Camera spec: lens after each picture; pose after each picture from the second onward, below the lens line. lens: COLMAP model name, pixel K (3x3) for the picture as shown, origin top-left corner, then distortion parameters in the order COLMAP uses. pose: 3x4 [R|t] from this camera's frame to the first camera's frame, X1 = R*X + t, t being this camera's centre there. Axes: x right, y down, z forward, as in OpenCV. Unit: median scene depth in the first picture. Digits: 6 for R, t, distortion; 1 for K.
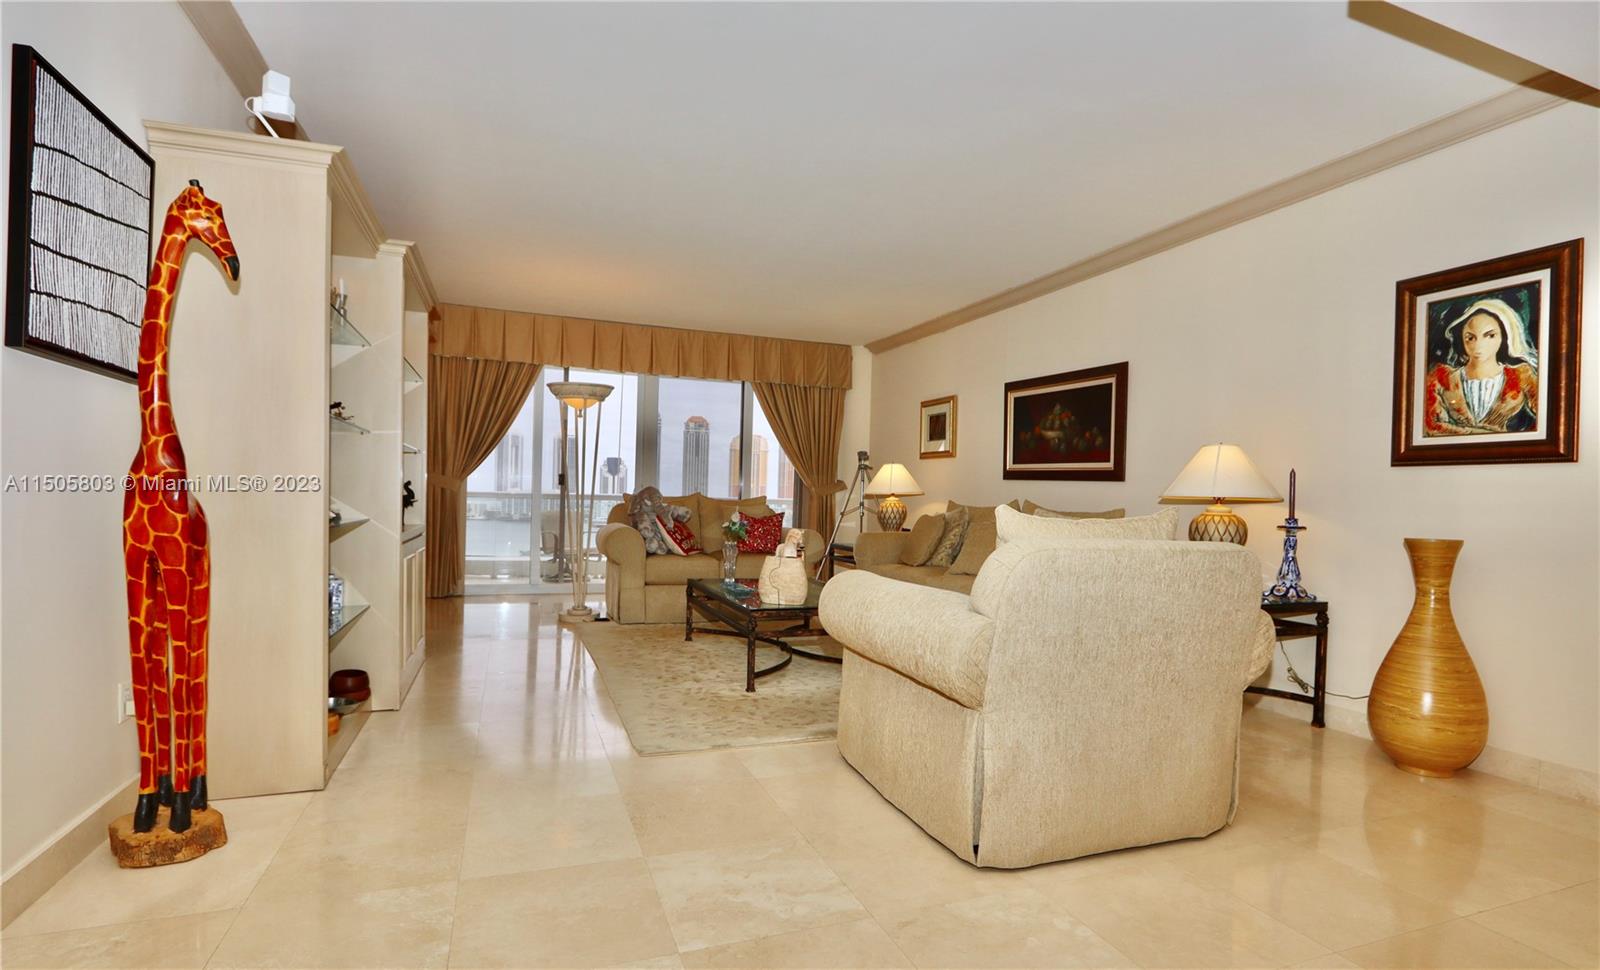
lens RADIAL K [[772.5, 0, 812.2], [0, 772.5, 502.3], [0, 0, 1]] dist [-0.009574, 0.003354]
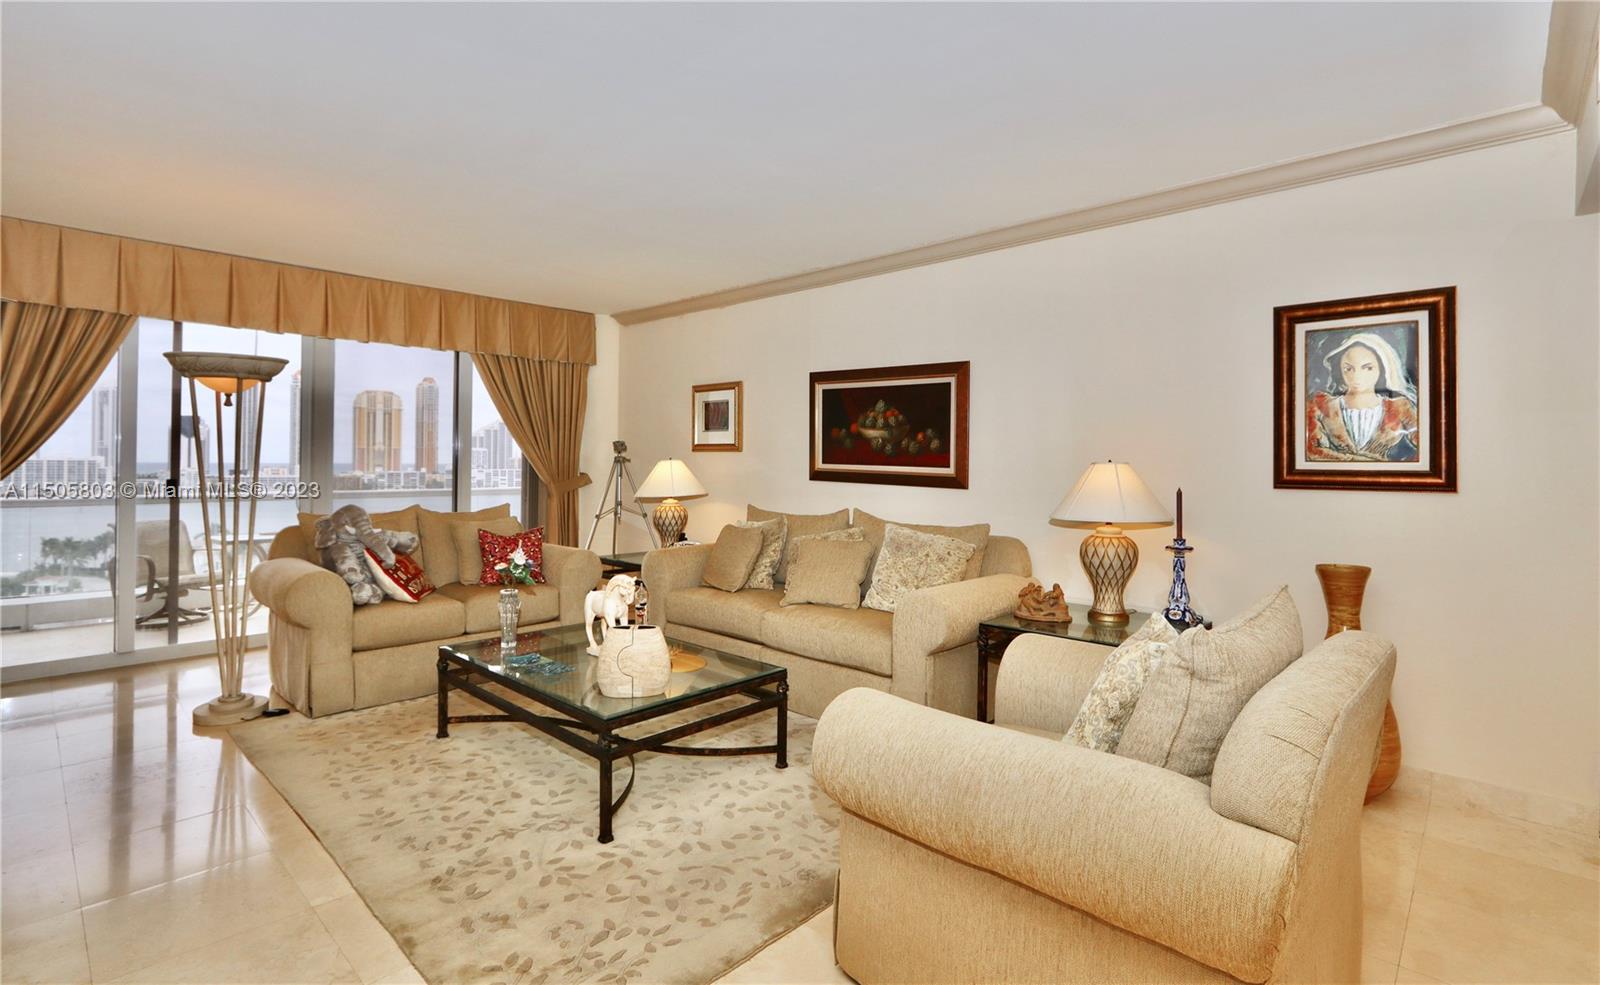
lens RADIAL K [[758.0, 0, 821.9], [0, 758.0, 452.1], [0, 0, 1]] dist [-0.017421, 0.003177]
pose [[0.900506, -0.012599, 0.434661, -0.145904], [0.018272, 0.999794, -0.008875, -0.064672], [-0.434459, 0.015935, 0.900551, 0.242777]]
